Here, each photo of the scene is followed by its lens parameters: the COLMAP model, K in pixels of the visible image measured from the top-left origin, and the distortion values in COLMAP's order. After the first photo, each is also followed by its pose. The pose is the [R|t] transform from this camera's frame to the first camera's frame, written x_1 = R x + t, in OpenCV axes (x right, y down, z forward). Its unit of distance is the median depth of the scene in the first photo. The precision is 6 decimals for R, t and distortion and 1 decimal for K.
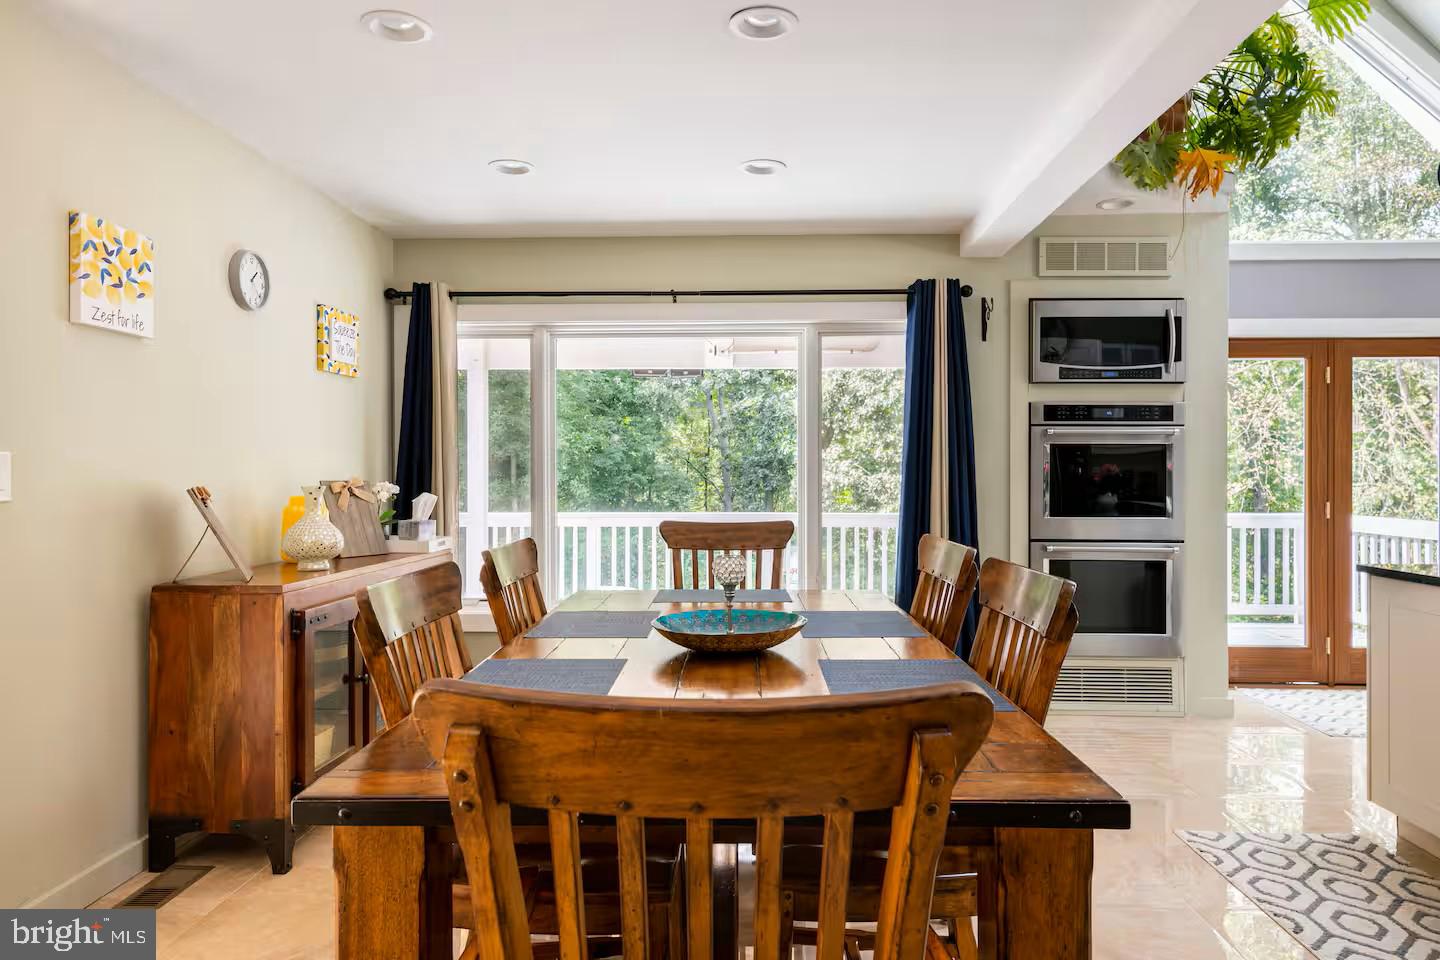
lens RADIAL K [[602.1, 0, 722.7], [0, 602.1, 482.9], [0, 0, 1]] dist [-0.003471, -0.000290]
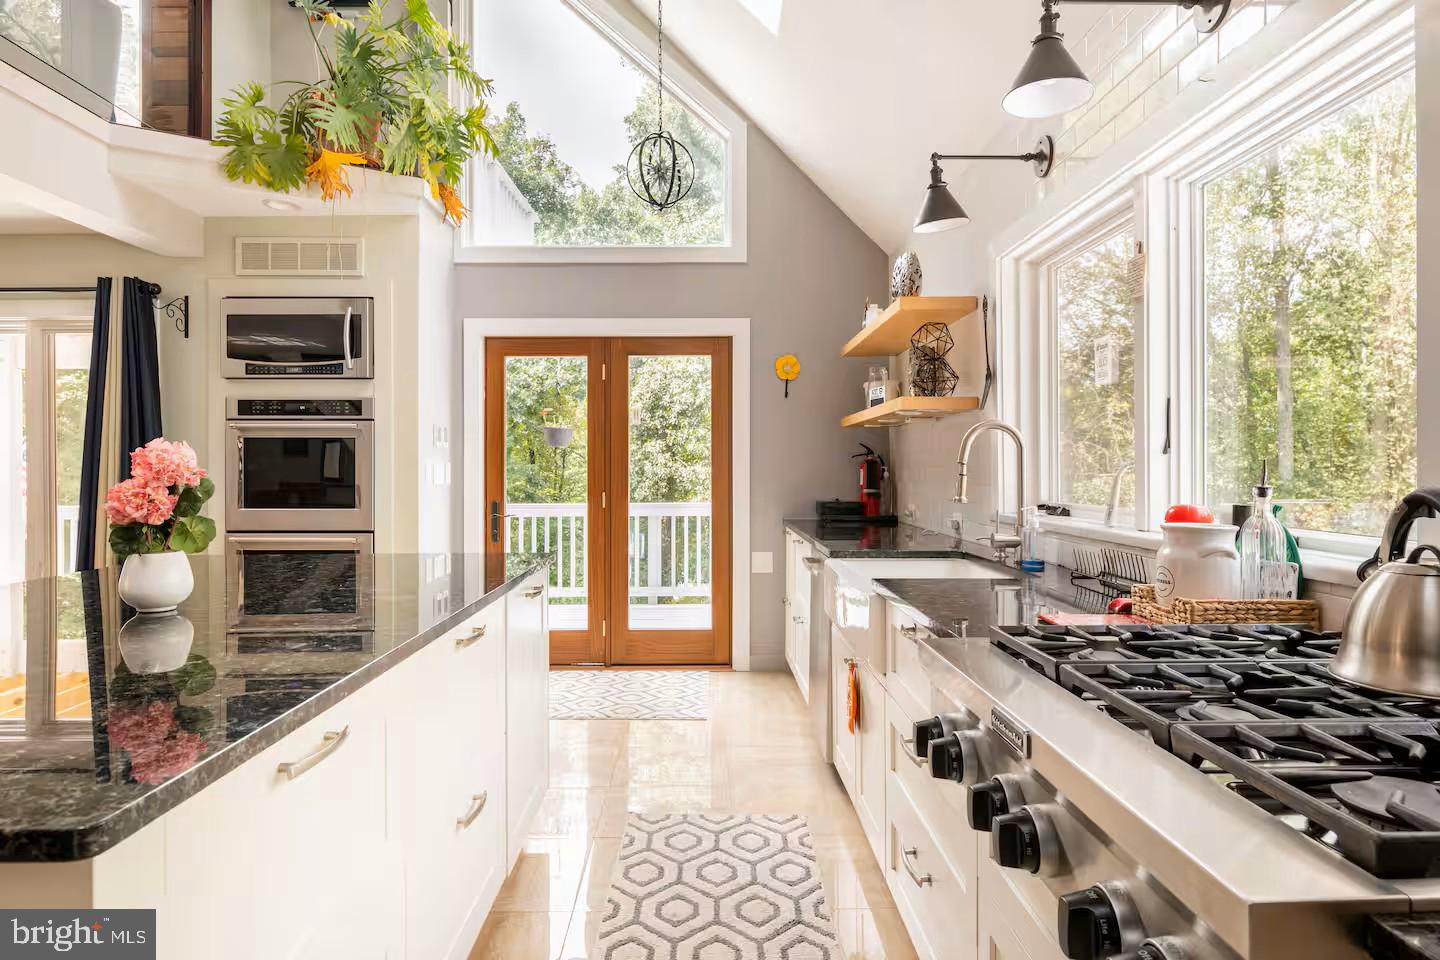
lens RADIAL K [[560.2, 0, 717.0], [0, 560.2, 471.1], [0, 0, 1]] dist [-0.000266, -0.000363]
pose [[0.999062, -0.004776, 0.043036, 1.314013], [0.005044, 0.999969, -0.006107, 0.003201], [-0.043005, 0.006318, 0.999055, 0.004151]]
